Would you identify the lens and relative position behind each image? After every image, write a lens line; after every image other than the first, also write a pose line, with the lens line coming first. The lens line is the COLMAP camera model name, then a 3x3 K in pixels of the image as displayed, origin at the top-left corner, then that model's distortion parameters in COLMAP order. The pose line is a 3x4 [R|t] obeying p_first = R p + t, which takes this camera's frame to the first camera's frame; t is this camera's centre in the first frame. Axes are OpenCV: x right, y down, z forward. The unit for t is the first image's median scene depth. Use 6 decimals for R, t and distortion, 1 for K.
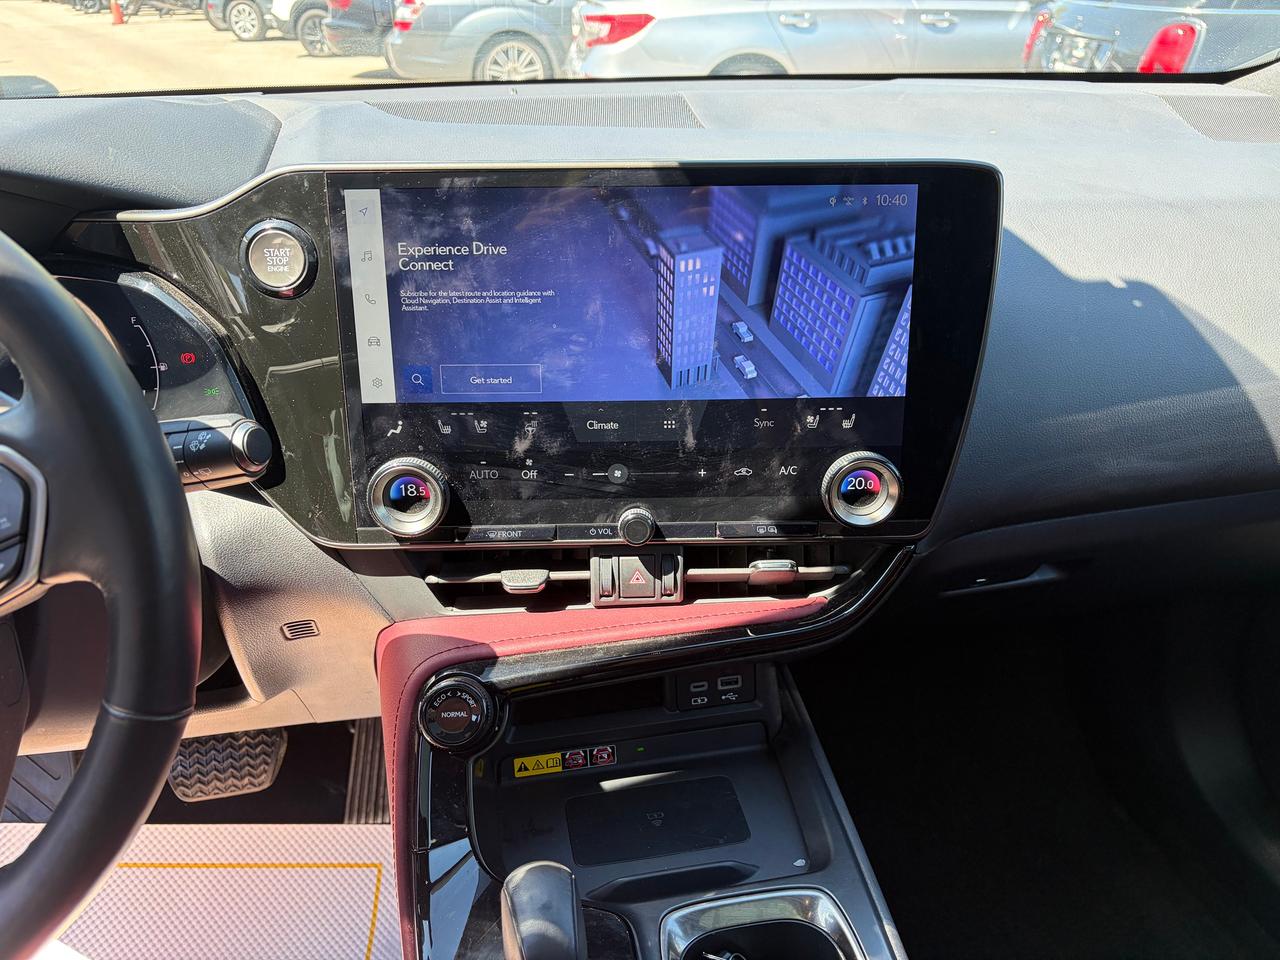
lens RADIAL K [[999.2, 0, 640.0], [0, 999.2, 480.0], [0, 0, 1]] dist [0.058980, -0.086741]
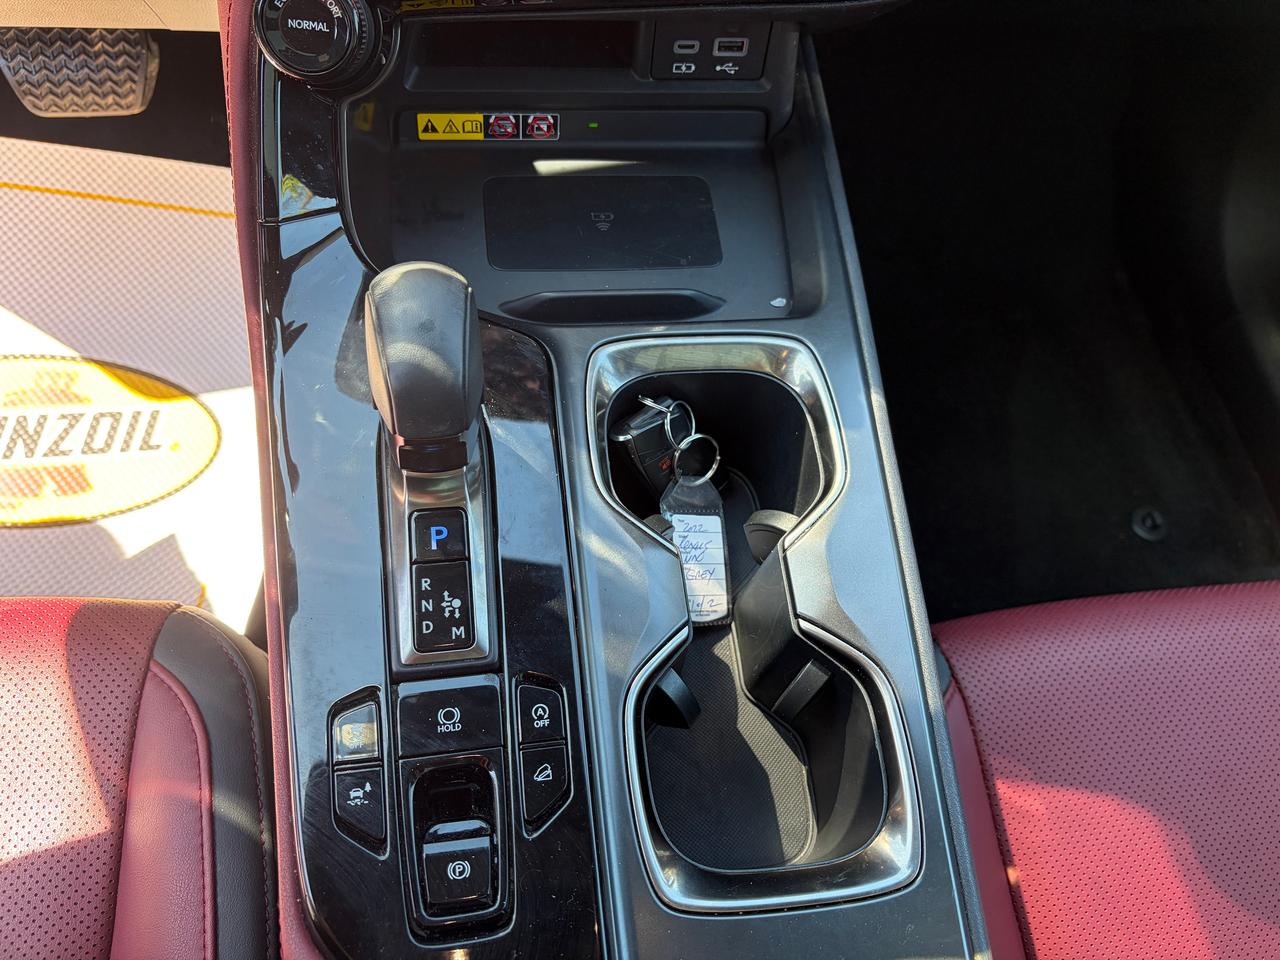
lens RADIAL K [[1019.5, 0, 636.3], [0, 1019.5, 513.1], [0, 0, 1]] dist [-0.014115, -0.010201]
pose [[0.990524, 0.116822, 0.072216, 0.012696], [-0.137078, 0.808385, 0.572472, 0.079879], [0.008499, -0.576946, 0.816738, 0.271105]]
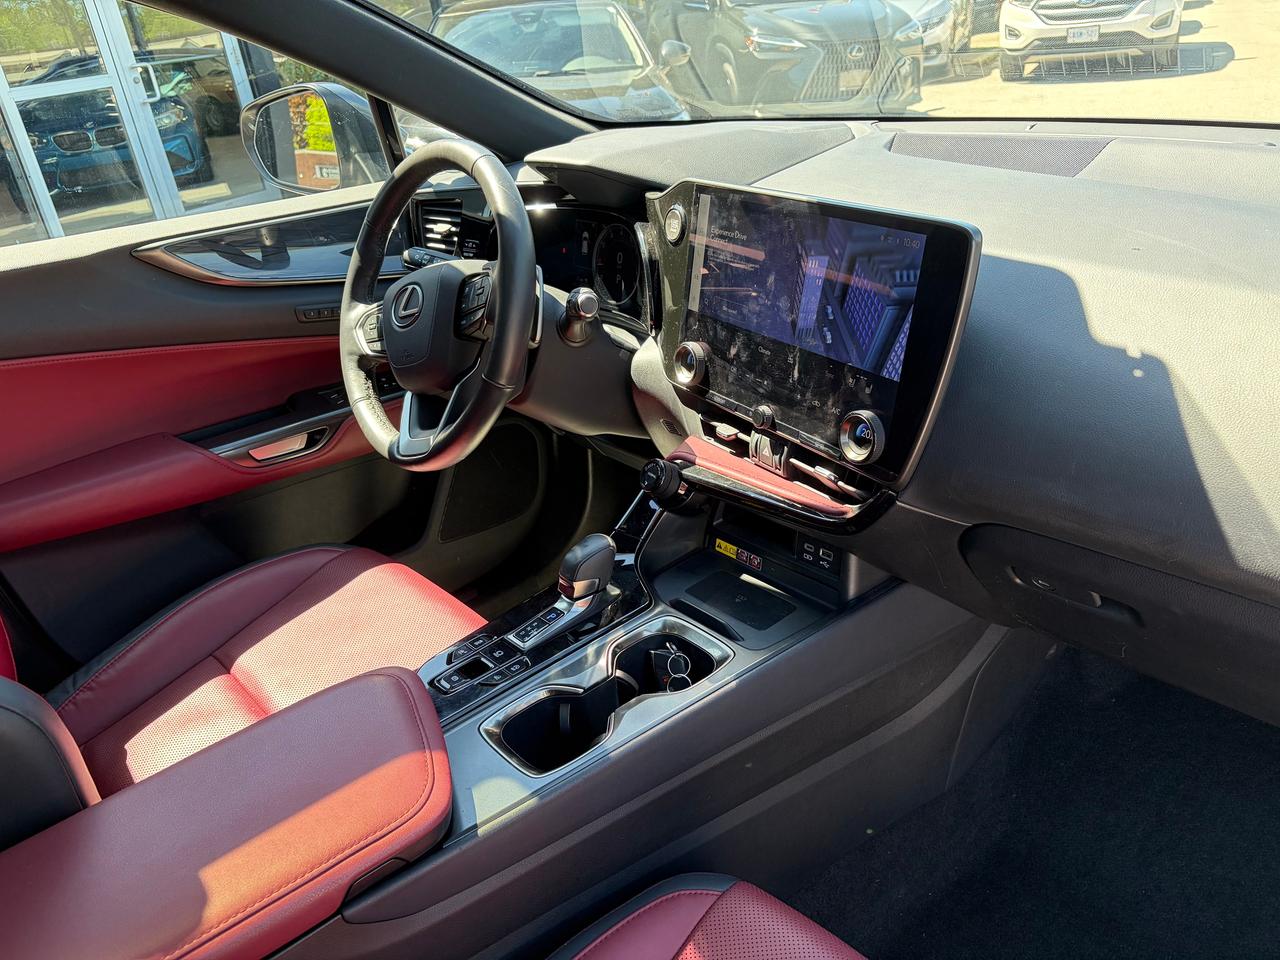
lens RADIAL K [[965.8, 0, 646.7], [0, 965.8, 516.3], [0, 0, 1]] dist [0.025798, -0.072075]
pose [[0.503785, 0.371420, -0.779903, 1.225357], [-0.317900, 0.919199, 0.232408, -0.113472], [0.803207, 0.130847, 0.581153, -0.061012]]
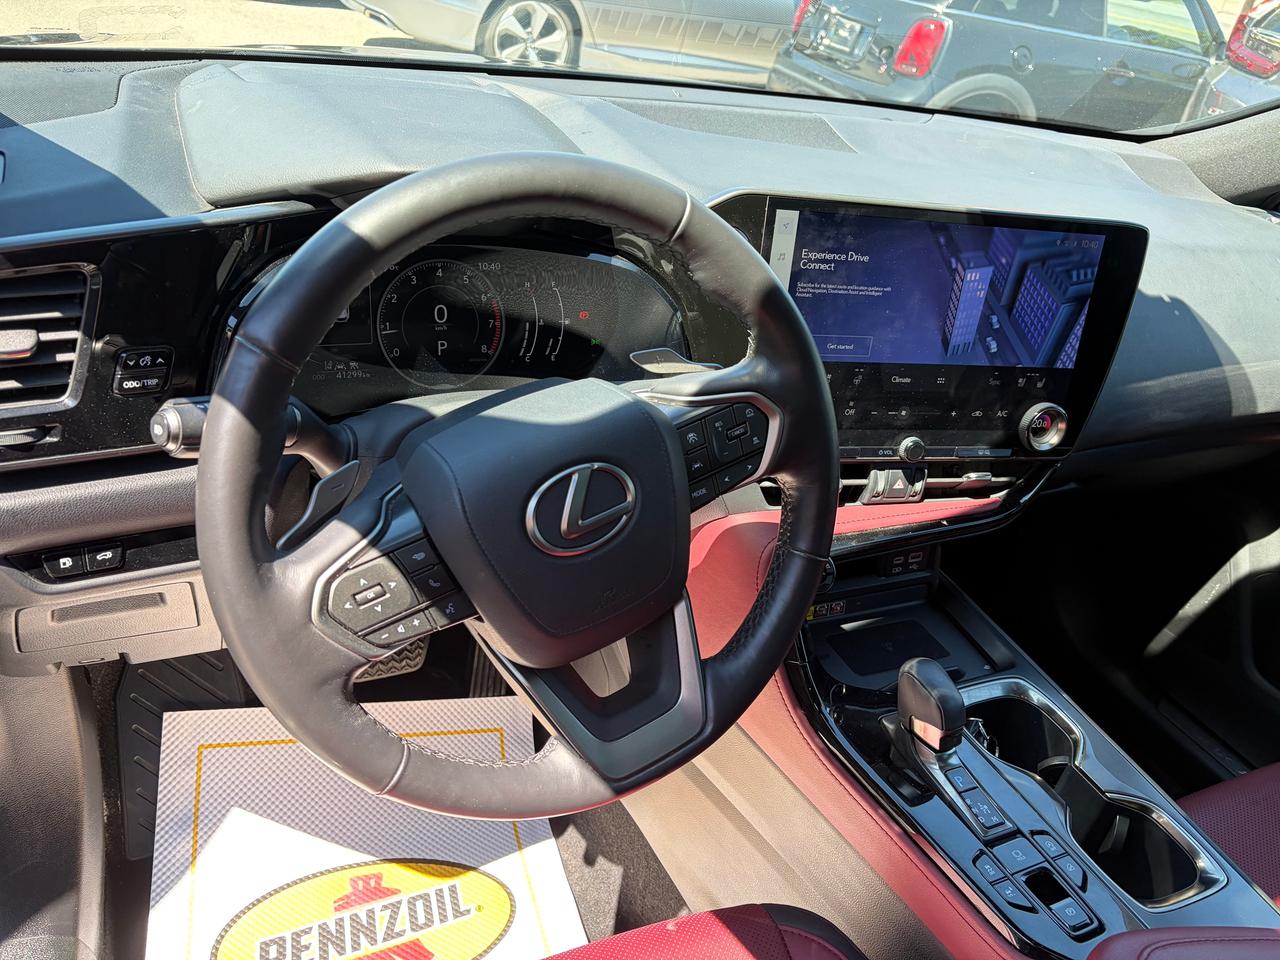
lens RADIAL K [[1003.1, 0, 659.2], [0, 1003.1, 483.5], [0, 0, 1]] dist [0.013014, 0.010462]
pose [[0.953839, 0.004489, 0.300284, -0.823699], [-0.027286, 0.997048, 0.071767, 0.000993], [-0.299075, -0.076647, 0.951146, -0.314202]]
